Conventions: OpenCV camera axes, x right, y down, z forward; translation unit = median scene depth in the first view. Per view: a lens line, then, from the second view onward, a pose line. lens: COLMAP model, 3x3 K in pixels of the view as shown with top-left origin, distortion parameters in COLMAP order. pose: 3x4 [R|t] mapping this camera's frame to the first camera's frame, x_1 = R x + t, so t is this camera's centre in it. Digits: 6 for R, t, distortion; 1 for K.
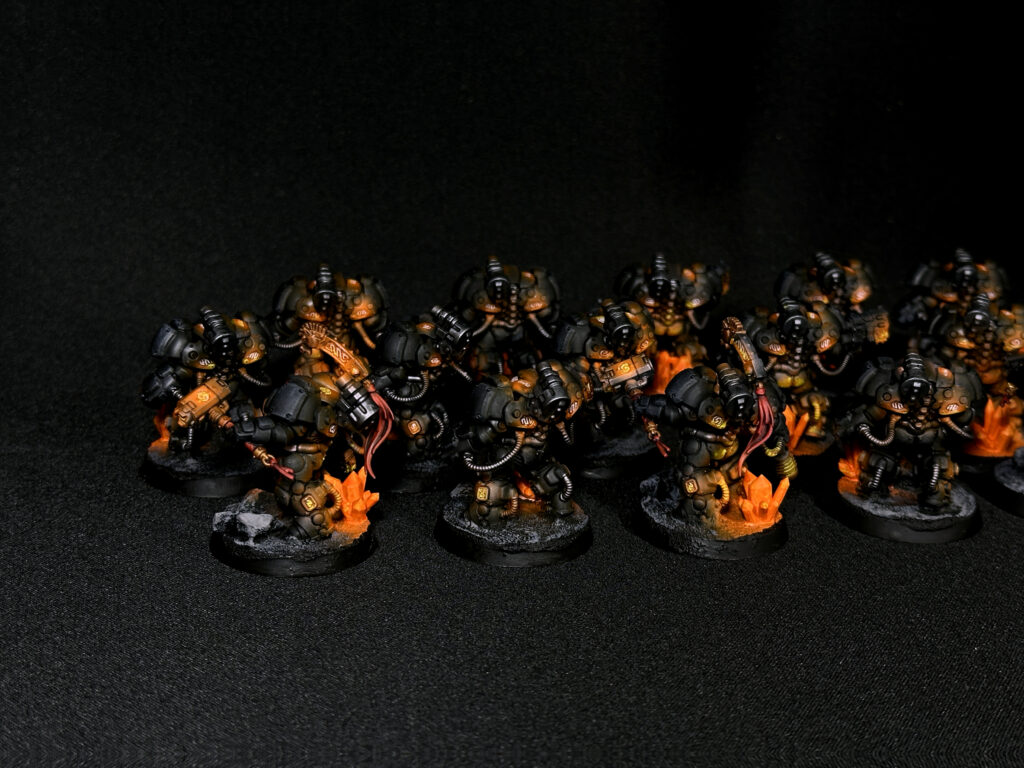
lens RADIAL K [[1705.2, 0, 509.3], [0, 1705.2, 387.6], [0, 0, 1]] dist [0.142734, 0.000000]
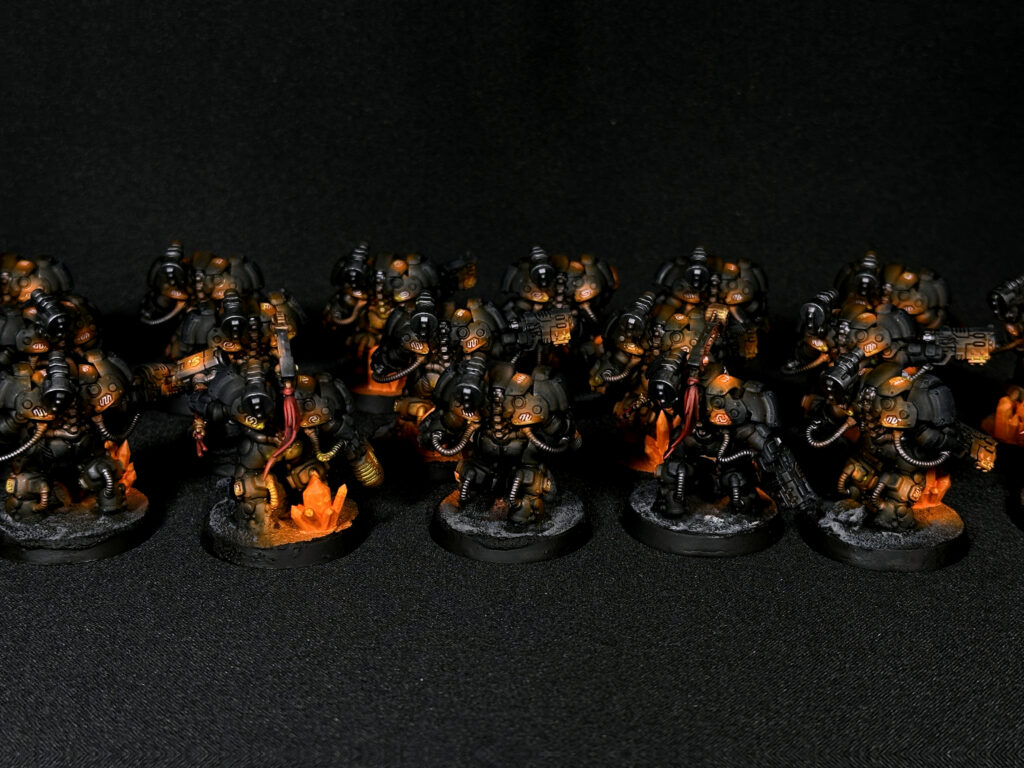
lens RADIAL K [[1705.2, 0, 514.6], [0, 1705.2, 381.5], [0, 0, 1]] dist [0.142734, 0.000000]
pose [[0.973880, 0.039604, -0.223582, 0.449512], [-0.038345, 0.999215, 0.009971, -0.016417], [0.223802, -0.001138, 0.974634, 0.105989]]
